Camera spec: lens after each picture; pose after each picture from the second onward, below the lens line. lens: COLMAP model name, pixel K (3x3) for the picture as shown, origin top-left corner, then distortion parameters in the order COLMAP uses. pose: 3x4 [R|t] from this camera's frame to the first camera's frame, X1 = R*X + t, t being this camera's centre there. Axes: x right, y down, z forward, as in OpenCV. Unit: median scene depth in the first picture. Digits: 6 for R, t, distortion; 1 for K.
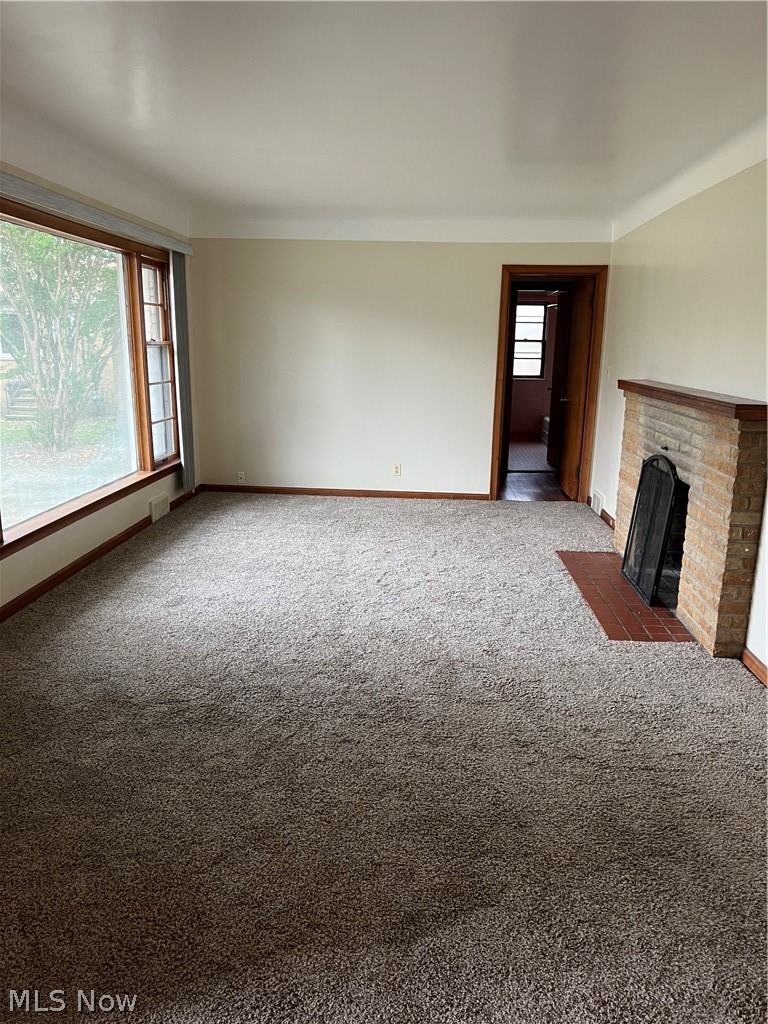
lens RADIAL K [[776.1, 0, 380.1], [0, 776.1, 537.8], [0, 0, 1]] dist [0.038948, -0.086754]
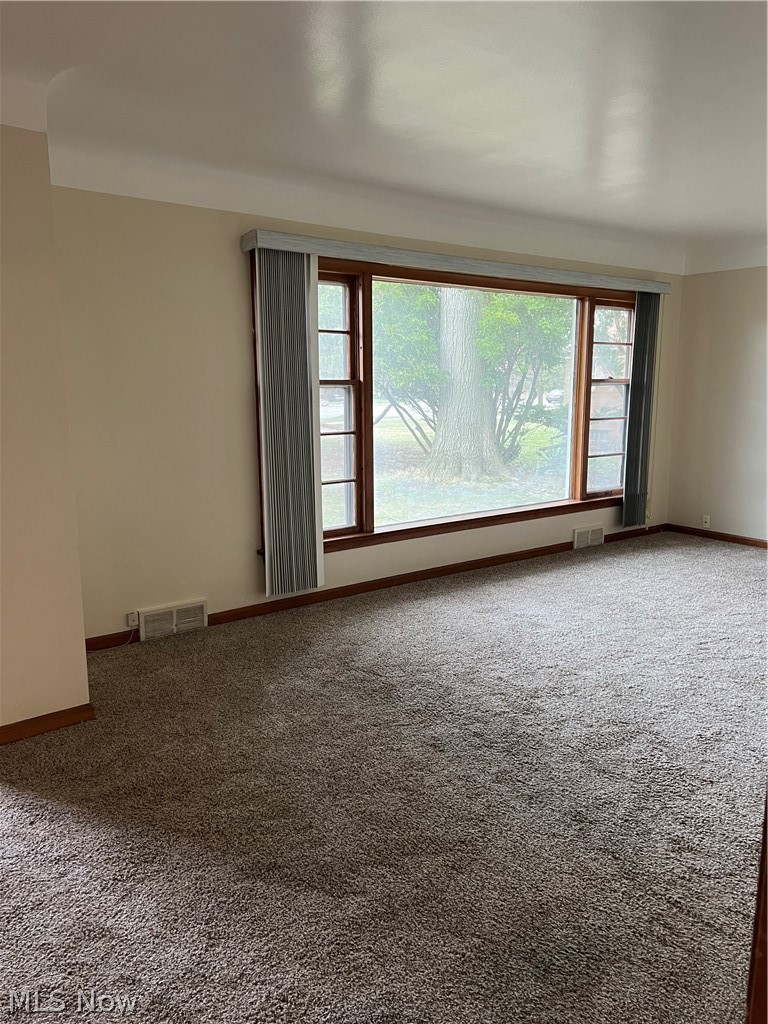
lens RADIAL K [[776.1, 0, 380.1], [0, 776.1, 537.8], [0, 0, 1]] dist [0.038948, -0.086754]
pose [[0.651757, 0.141855, -0.745044, 0.366677], [-0.183389, 0.982678, 0.026674, -0.016240], [0.735922, 0.119248, 0.666482, 0.120028]]
